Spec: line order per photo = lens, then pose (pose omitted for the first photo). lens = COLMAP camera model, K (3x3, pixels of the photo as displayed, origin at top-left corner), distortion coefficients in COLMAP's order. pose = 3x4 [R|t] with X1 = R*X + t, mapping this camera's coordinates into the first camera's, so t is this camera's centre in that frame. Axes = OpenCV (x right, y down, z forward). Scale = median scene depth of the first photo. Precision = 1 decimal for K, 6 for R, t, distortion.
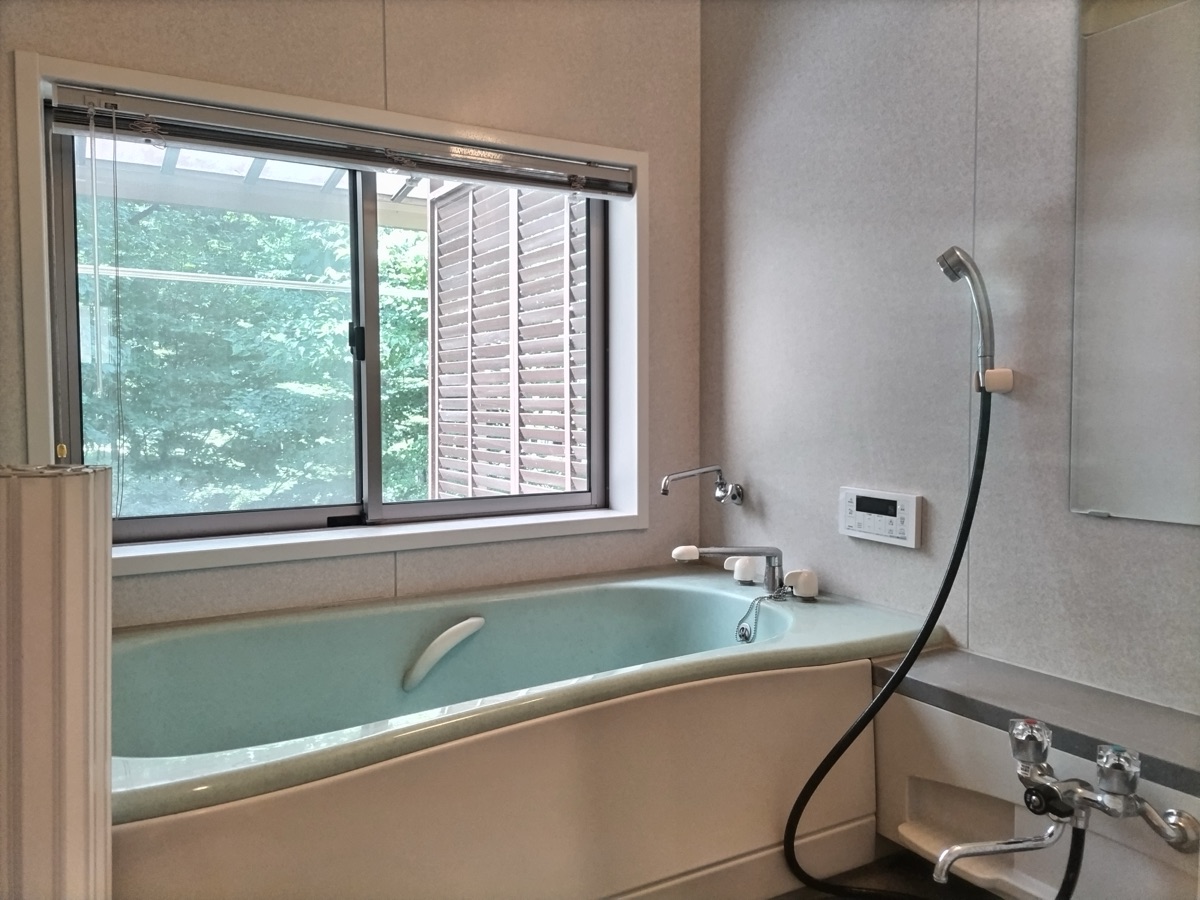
lens RADIAL K [[914.3, 0, 600.0], [0, 914.3, 450.0], [0, 0, 1]] dist [0.079345, -0.109325]
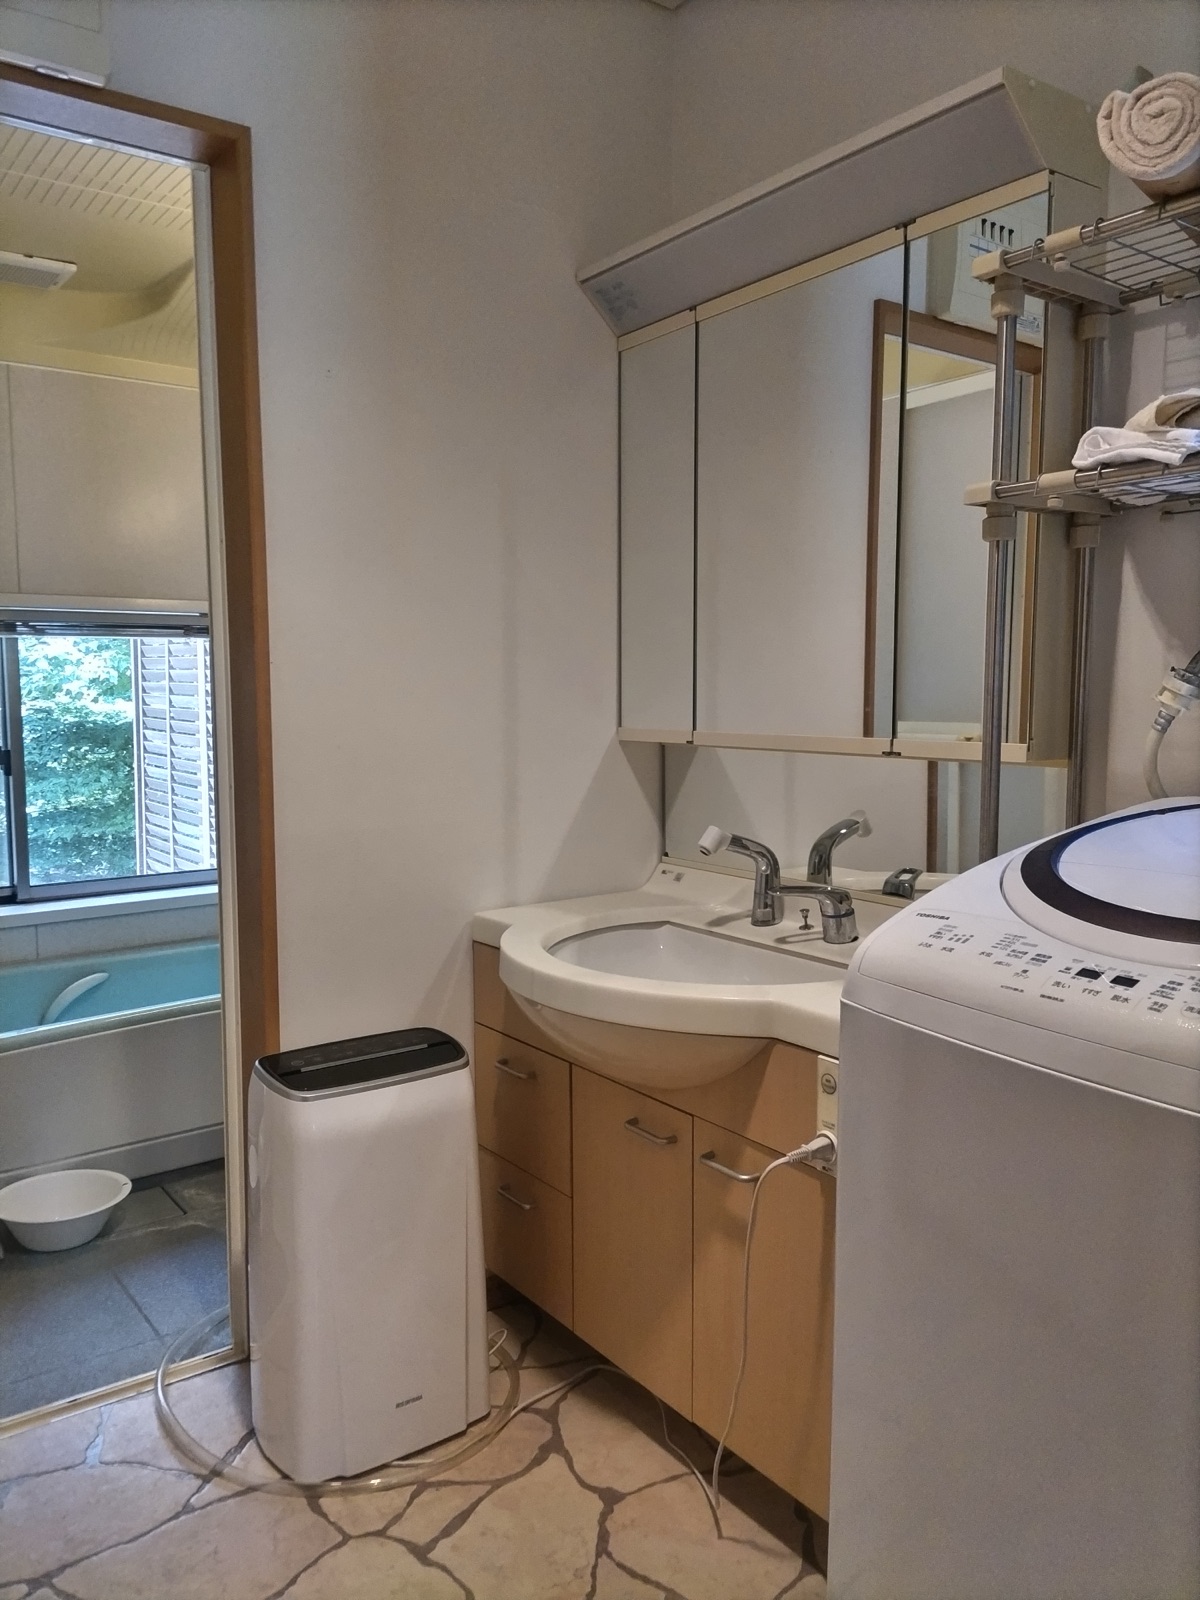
lens RADIAL K [[1219.0, 0, 600.0], [0, 1219.0, 800.0], [0, 0, 1]] dist [0.079345, -0.109325]
pose [[0.995018, -0.011571, 0.099025, 0.396088], [0.007007, 0.998902, 0.046314, -0.140038], [-0.099452, -0.045390, 0.994007, -0.805643]]
